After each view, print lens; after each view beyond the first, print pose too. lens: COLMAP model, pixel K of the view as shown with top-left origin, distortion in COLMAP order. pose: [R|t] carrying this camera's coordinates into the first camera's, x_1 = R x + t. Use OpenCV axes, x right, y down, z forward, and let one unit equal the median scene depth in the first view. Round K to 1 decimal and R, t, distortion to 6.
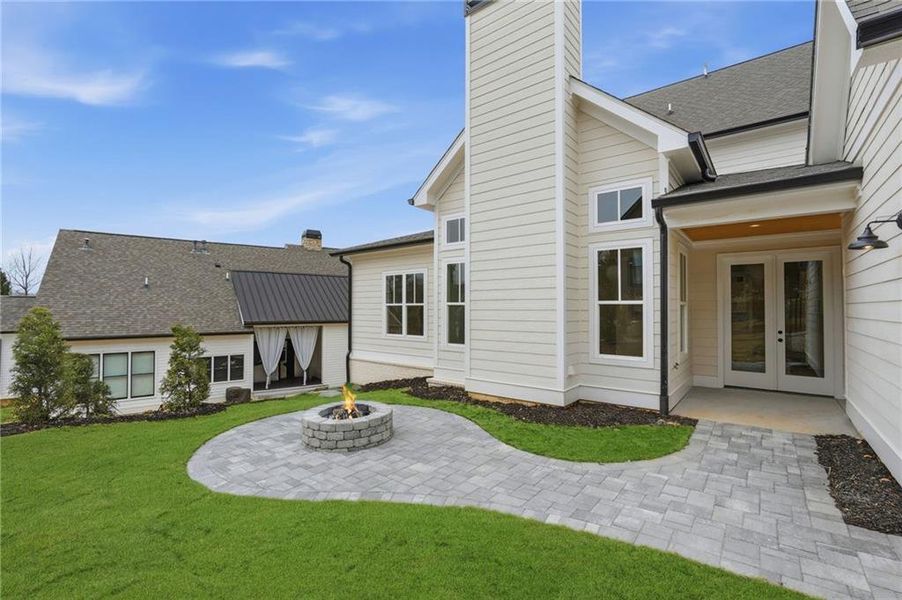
lens RADIAL K [[414.6, 0, 451.0], [0, 414.6, 300.0], [0, 0, 1]] dist [-0.015506, 0.008537]
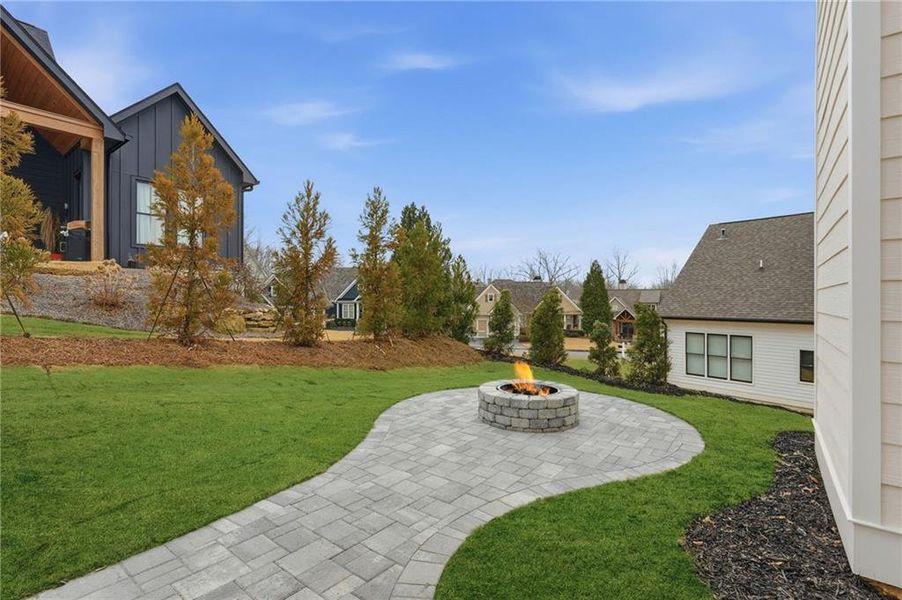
lens RADIAL K [[414.6, 0, 451.0], [0, 414.6, 300.0], [0, 0, 1]] dist [-0.015506, 0.008537]
pose [[-0.000846, 0.002822, -0.999996, 0.760515], [0.017108, 0.999850, 0.002808, 0.078245], [0.999853, -0.017106, -0.000894, 0.963733]]
